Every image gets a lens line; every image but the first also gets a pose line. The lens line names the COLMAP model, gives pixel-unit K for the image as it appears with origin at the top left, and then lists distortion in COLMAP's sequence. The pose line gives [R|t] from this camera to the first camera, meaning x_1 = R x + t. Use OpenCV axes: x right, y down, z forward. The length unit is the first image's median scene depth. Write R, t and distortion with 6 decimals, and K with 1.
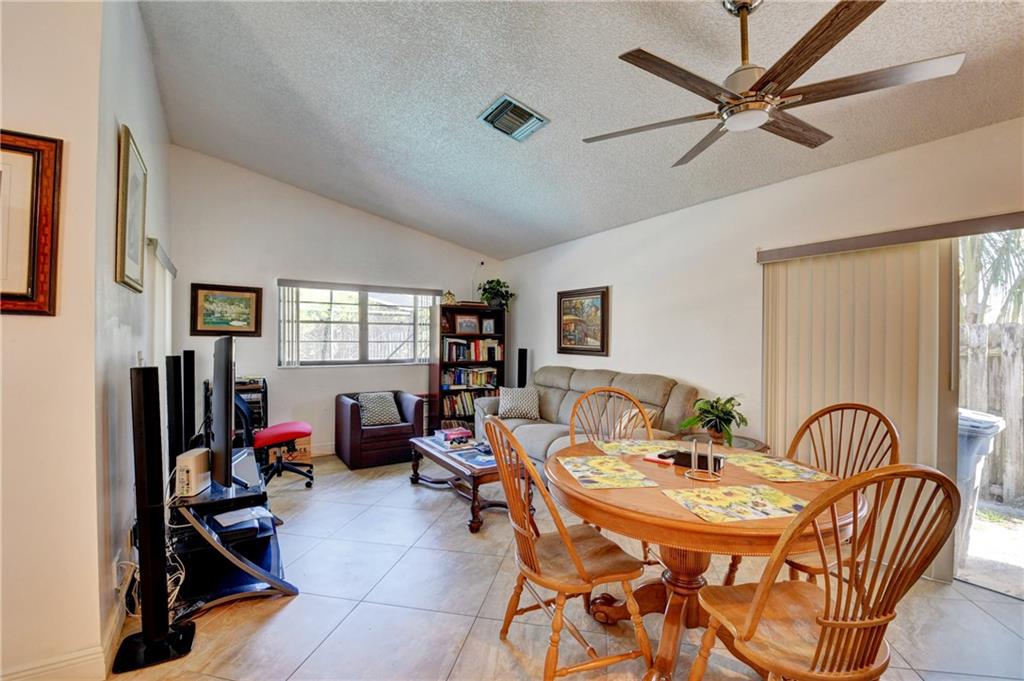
lens RADIAL K [[449.8, 0, 515.5], [0, 449.8, 342.8], [0, 0, 1]] dist [0.019787, -0.029793]
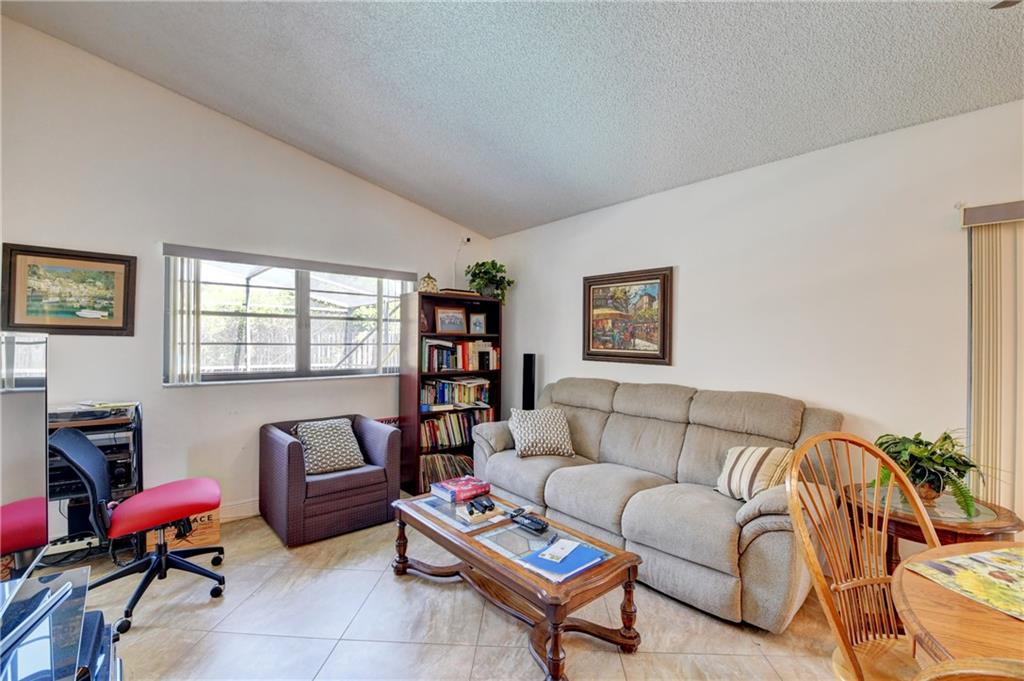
lens RADIAL K [[449.8, 0, 515.5], [0, 449.8, 342.8], [0, 0, 1]] dist [0.019787, -0.029793]
pose [[0.988159, 0.001676, 0.153424, -0.129579], [-0.000996, 0.999989, -0.004507, -0.001867], [-0.153430, 0.004301, 0.988150, 0.287153]]
